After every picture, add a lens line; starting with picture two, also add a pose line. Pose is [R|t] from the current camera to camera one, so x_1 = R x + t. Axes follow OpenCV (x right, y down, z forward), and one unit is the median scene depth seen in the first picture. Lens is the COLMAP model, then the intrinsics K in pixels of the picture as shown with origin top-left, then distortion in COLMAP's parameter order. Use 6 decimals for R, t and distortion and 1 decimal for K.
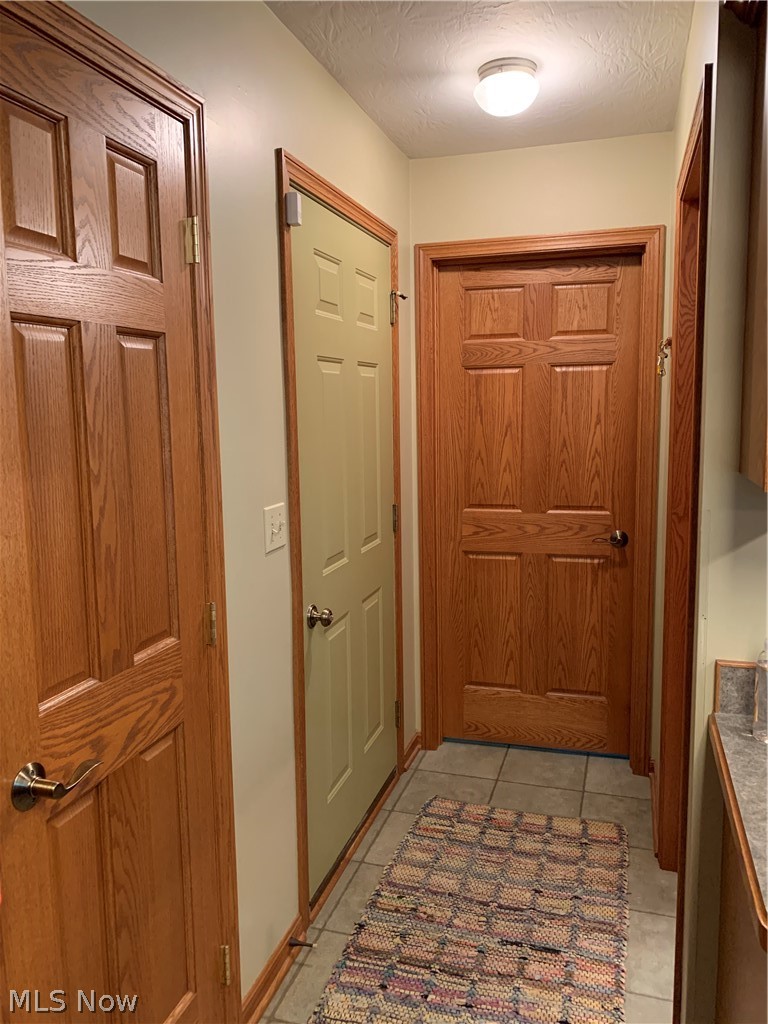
lens RADIAL K [[785.4, 0, 383.2], [0, 785.4, 502.7], [0, 0, 1]] dist [0.005961, -0.005651]
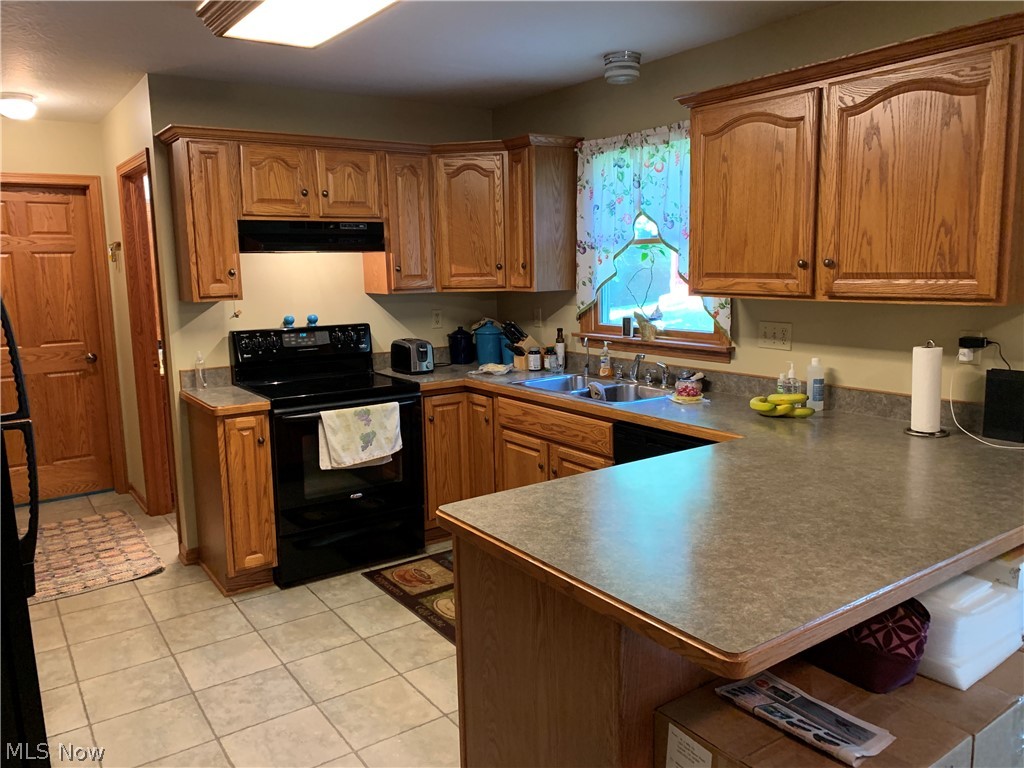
lens RADIAL K [[785.4, 0, 510.0], [0, 785.4, 380.1], [0, 0, 1]] dist [0.005961, -0.005651]
pose [[0.615898, -0.111467, 0.779901, -0.463136], [0.107673, 0.992561, 0.056831, 0.094365], [-0.780433, 0.048972, 0.623318, -0.736315]]
